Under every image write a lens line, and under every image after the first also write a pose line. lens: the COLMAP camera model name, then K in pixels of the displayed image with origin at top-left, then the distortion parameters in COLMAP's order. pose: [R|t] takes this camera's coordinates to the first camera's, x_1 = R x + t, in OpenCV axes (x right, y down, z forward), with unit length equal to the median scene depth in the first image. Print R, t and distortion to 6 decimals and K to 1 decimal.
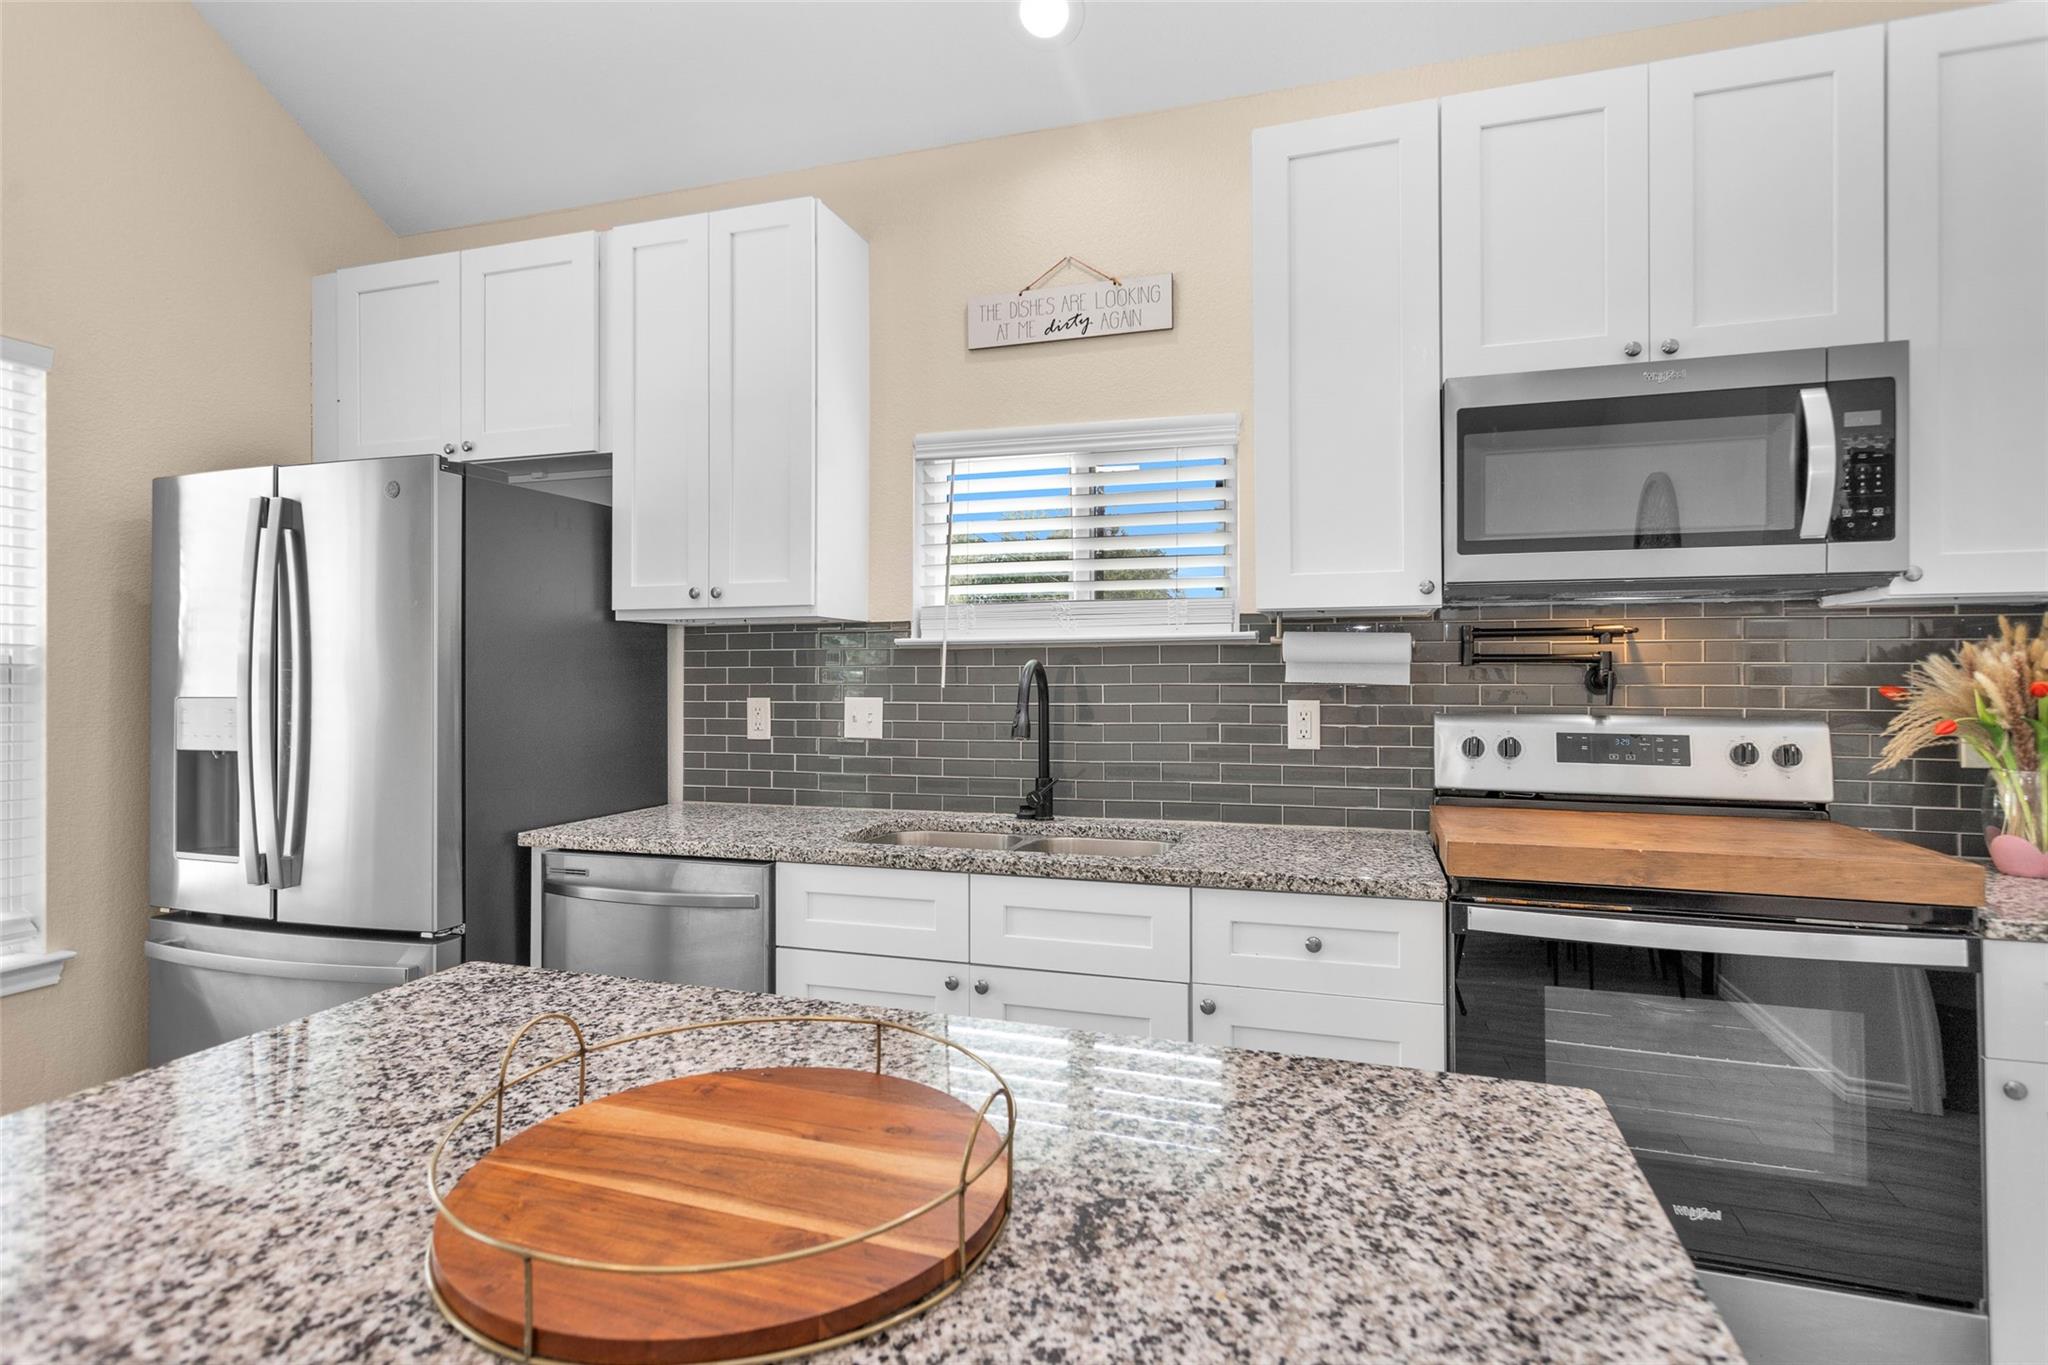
lens RADIAL K [[1119.5, 0, 855.6], [0, 1119.5, 662.2], [0, 0, 1]] dist [0.000356, 0.002851]
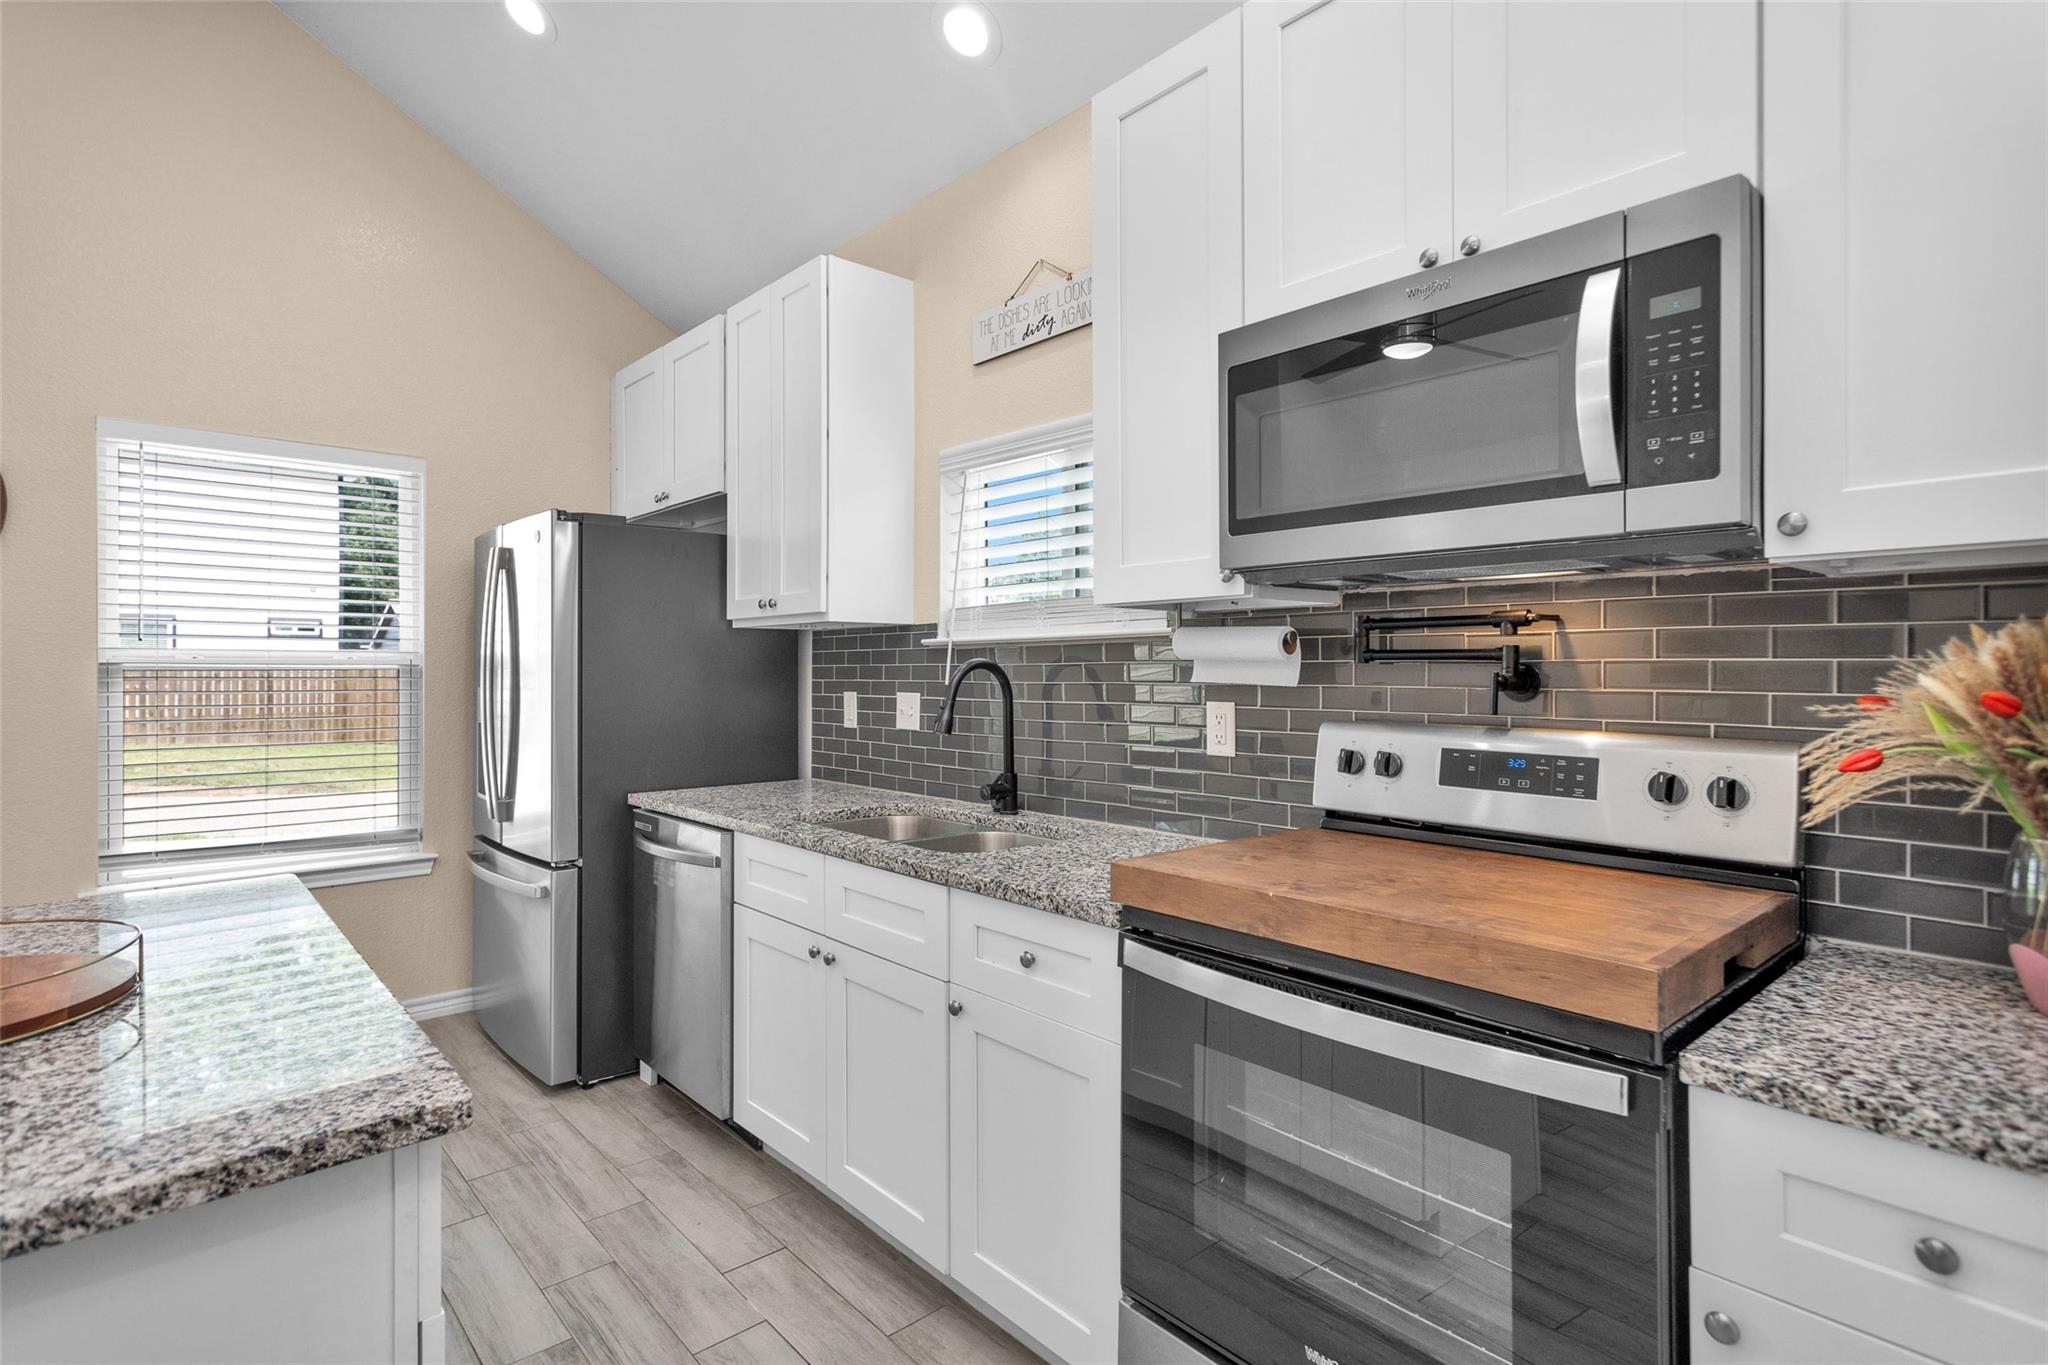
lens RADIAL K [[972.0, 0, 801.5], [0, 972.0, 660.8], [0, 0, 1]] dist [0.011957, -0.000153]
pose [[0.864067, -0.004189, -0.503360, 0.548291], [0.005329, 0.999985, 0.000825, -0.001976], [0.503349, -0.003396, 0.864077, 0.159210]]
